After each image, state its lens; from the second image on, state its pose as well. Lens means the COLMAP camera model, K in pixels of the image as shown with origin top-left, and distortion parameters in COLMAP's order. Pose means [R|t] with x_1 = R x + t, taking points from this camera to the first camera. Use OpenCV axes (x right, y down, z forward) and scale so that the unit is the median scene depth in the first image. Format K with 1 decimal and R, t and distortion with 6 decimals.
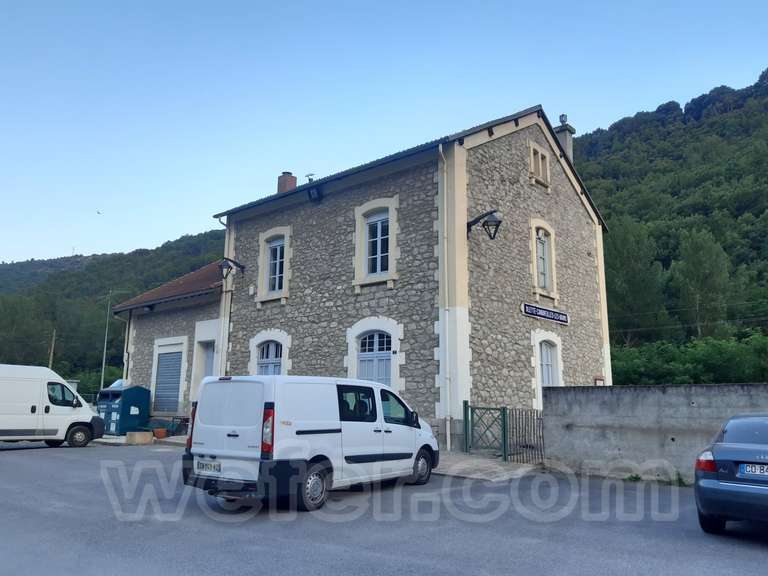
lens RADIAL K [[601.5, 0, 383.6], [0, 601.5, 283.6], [0, 0, 1]] dist [0.085603, -0.182407]
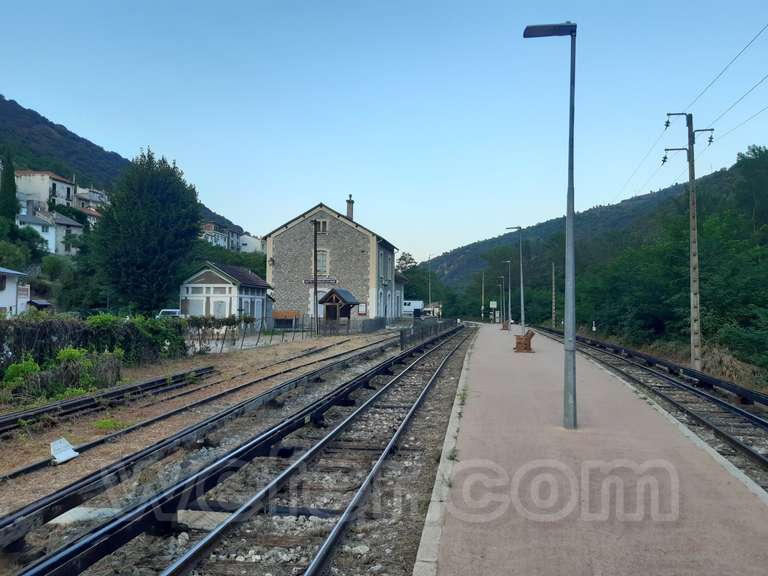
lens RADIAL K [[598.2, 0, 386.2], [0, 598.2, 289.2], [0, 0, 1]] dist [0.090791, -0.168720]
pose [[0.523750, -0.038314, -0.851010, 2.928972], [0.162327, 0.985172, 0.055550, -0.021846], [0.836263, -0.167236, 0.522204, -0.224807]]
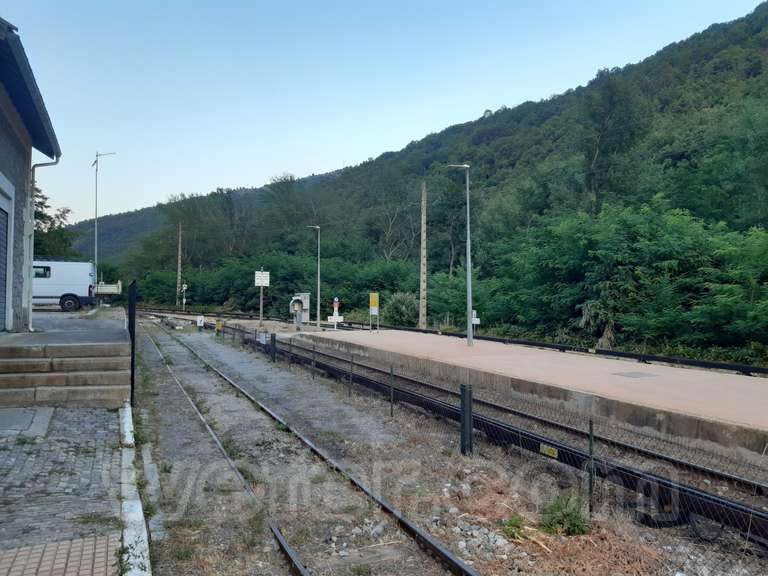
lens RADIAL K [[599.1, 0, 379.0], [0, 599.1, 277.0], [0, 0, 1]] dist [0.091366, -0.173241]
pose [[0.903349, -0.019796, -0.428448, 0.502275], [0.087351, 0.986490, 0.138593, 0.250275], [0.419916, -0.162623, 0.892874, 1.314076]]
